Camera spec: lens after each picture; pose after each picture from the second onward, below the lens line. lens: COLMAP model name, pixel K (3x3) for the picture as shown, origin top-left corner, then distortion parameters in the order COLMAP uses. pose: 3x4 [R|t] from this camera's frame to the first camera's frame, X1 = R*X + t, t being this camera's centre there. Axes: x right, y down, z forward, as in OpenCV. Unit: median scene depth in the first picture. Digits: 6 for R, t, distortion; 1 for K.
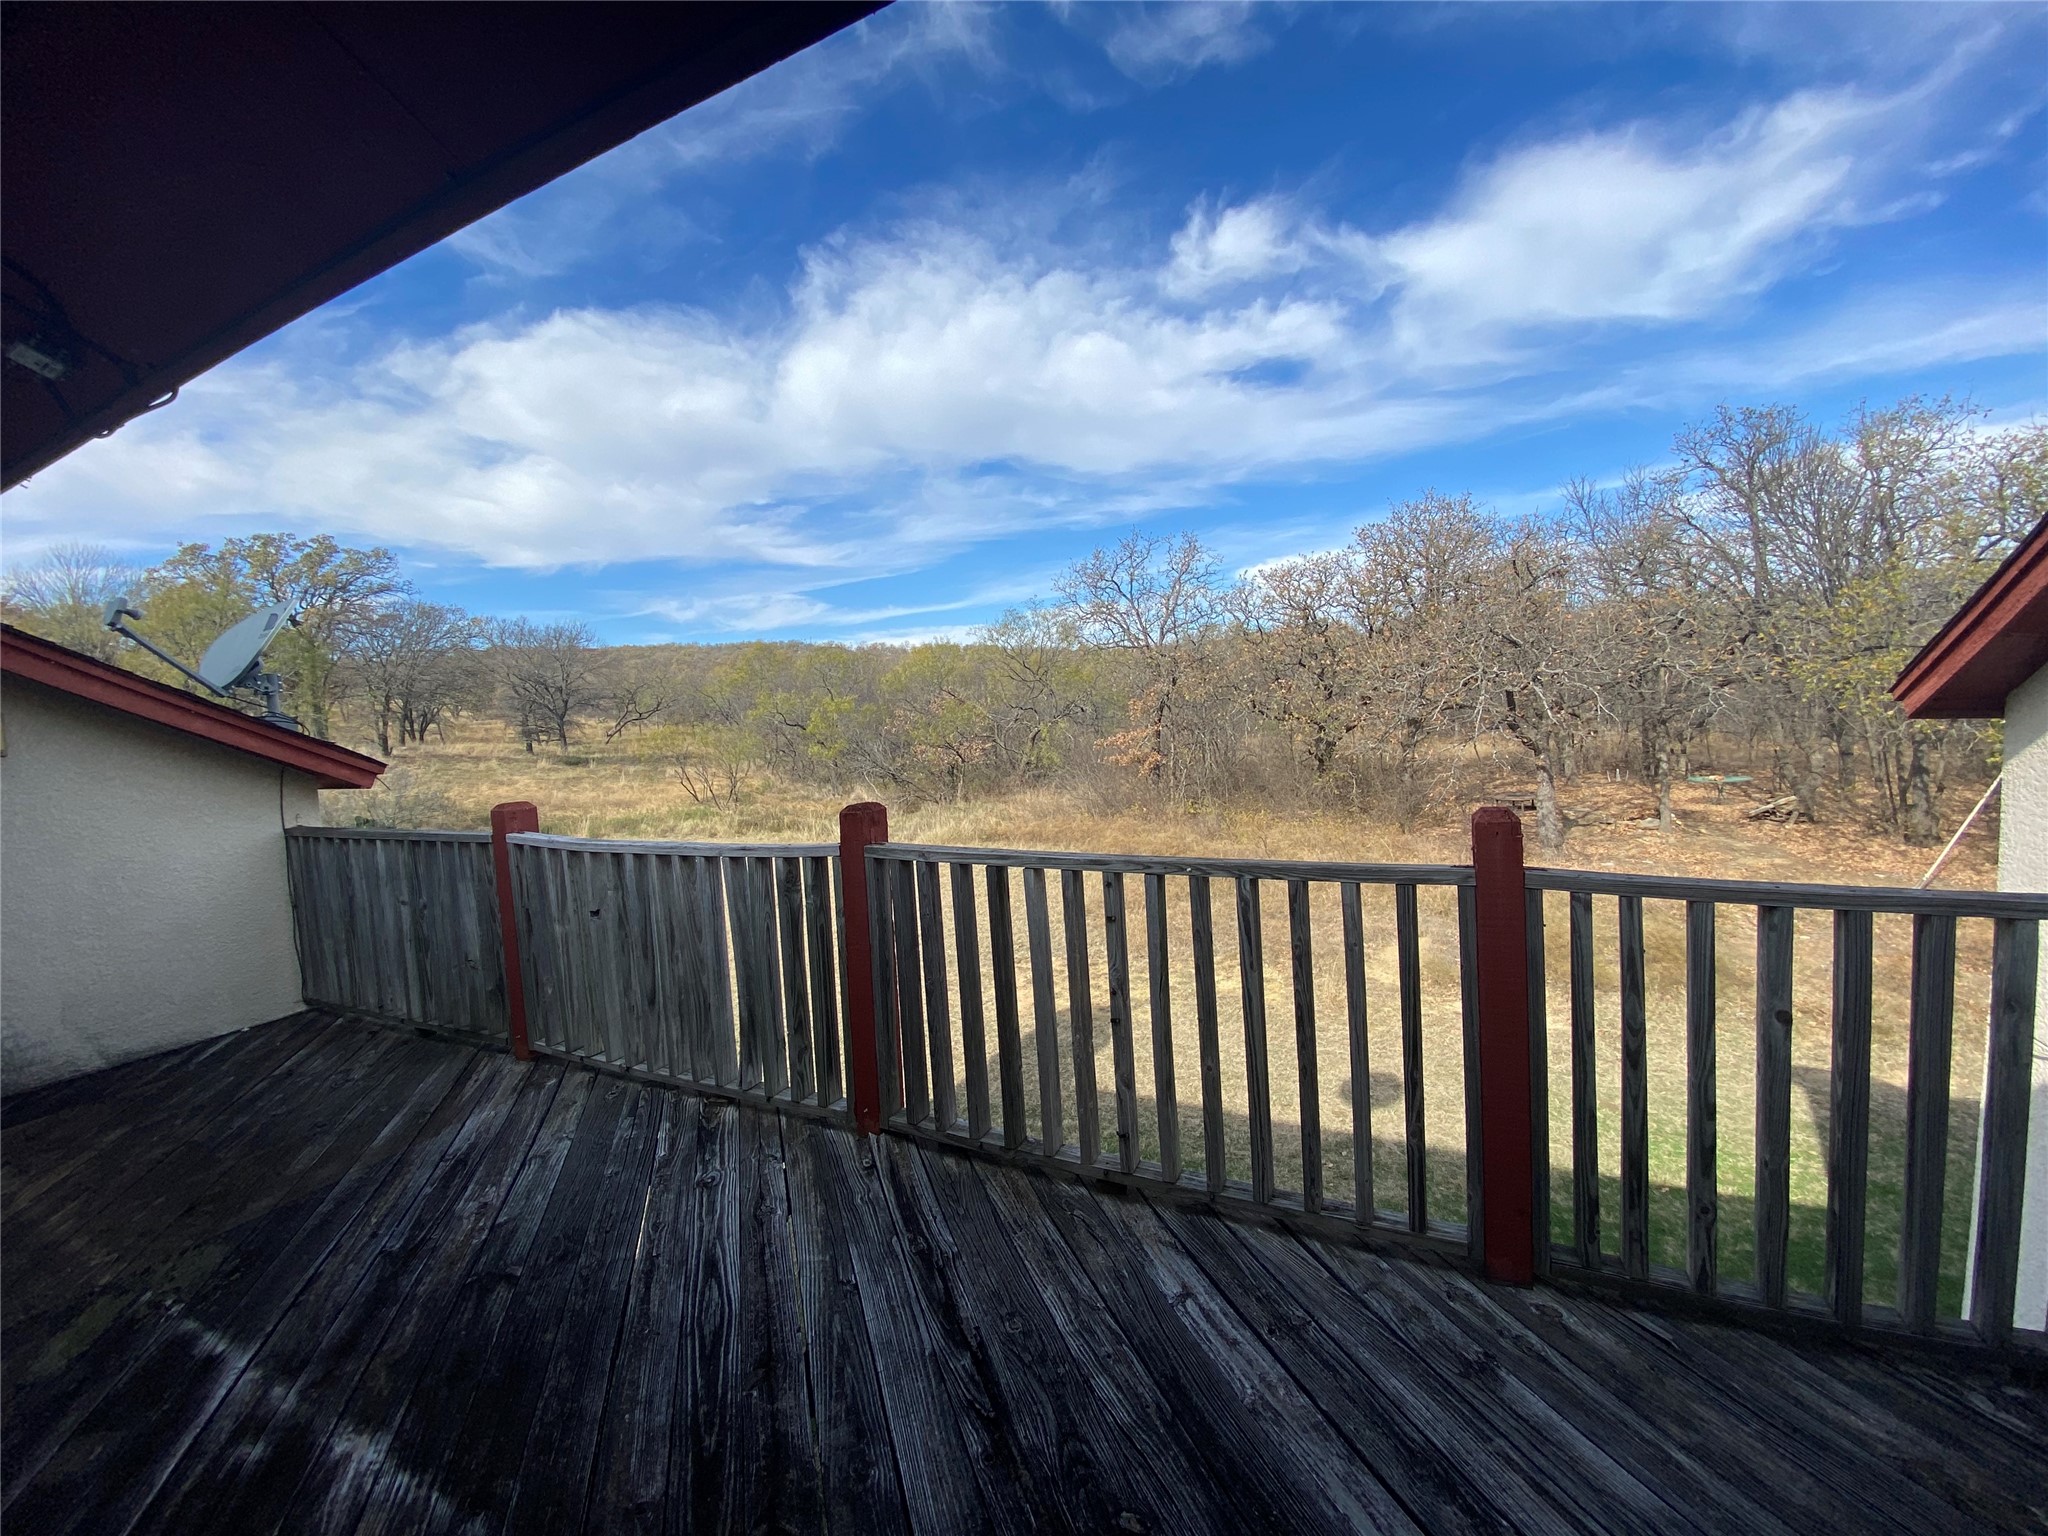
lens RADIAL K [[824.3, 0, 1027.8], [0, 824.3, 769.3], [0, 0, 1]] dist [0.034988, -0.028697]
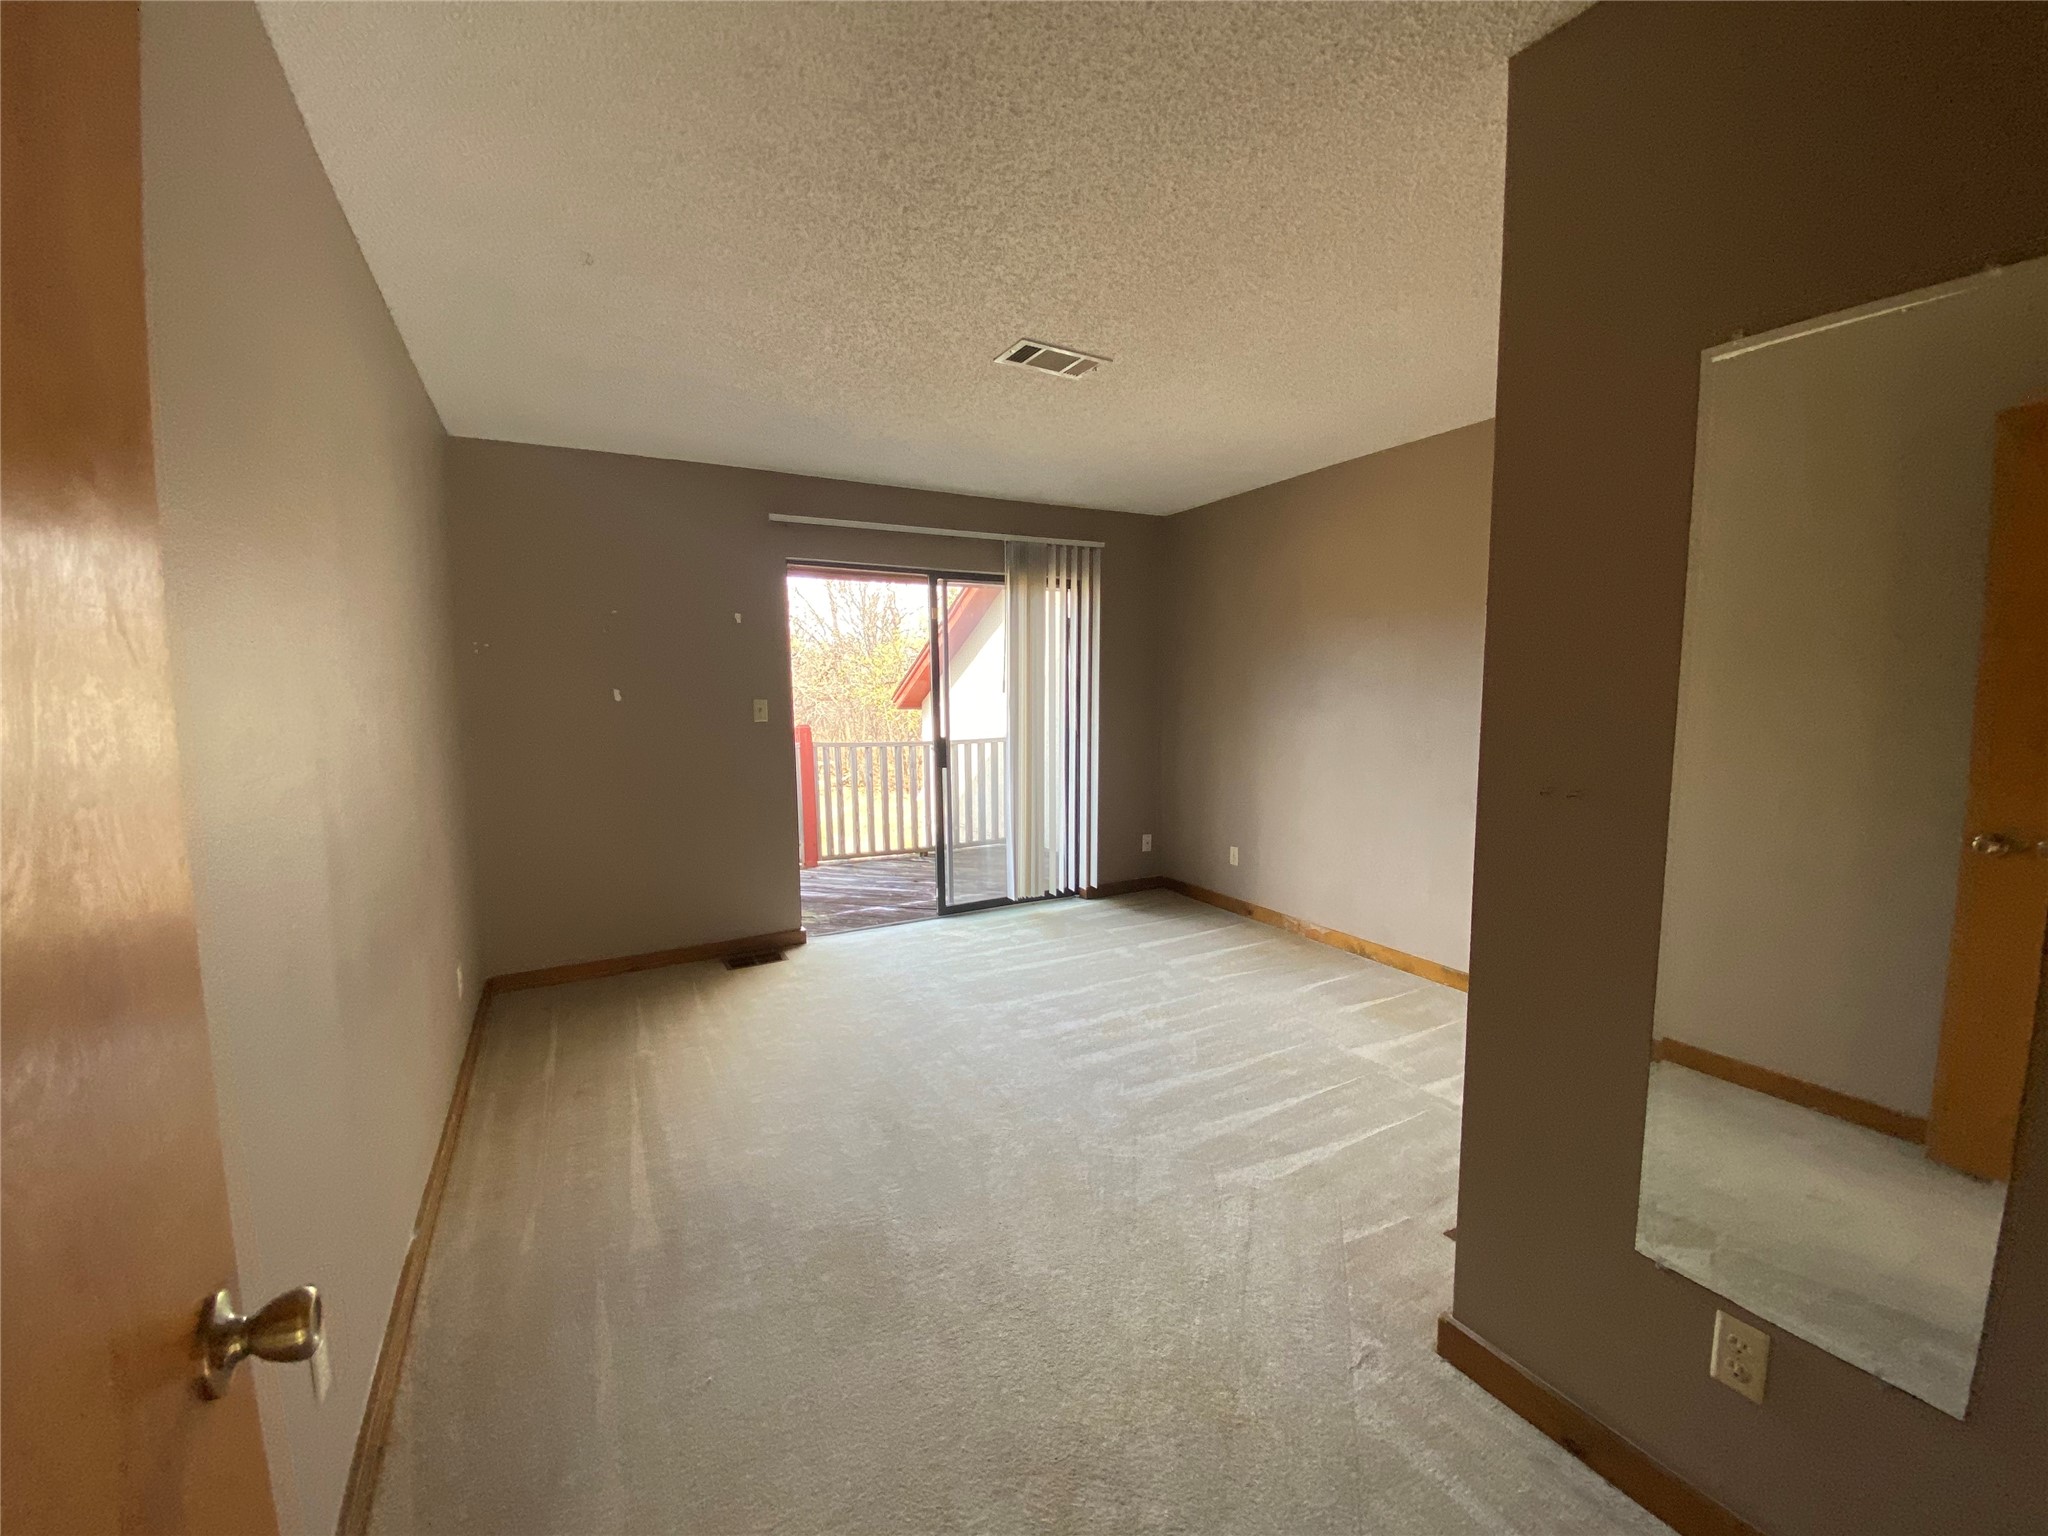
lens RADIAL K [[824.3, 0, 1027.8], [0, 824.3, 769.3], [0, 0, 1]] dist [0.034988, -0.028697]
pose [[0.574465, -0.019822, 0.818289, -1.595084], [0.027831, 0.999602, 0.004675, 0.242655], [-0.818056, 0.020088, 0.574788, -1.579367]]
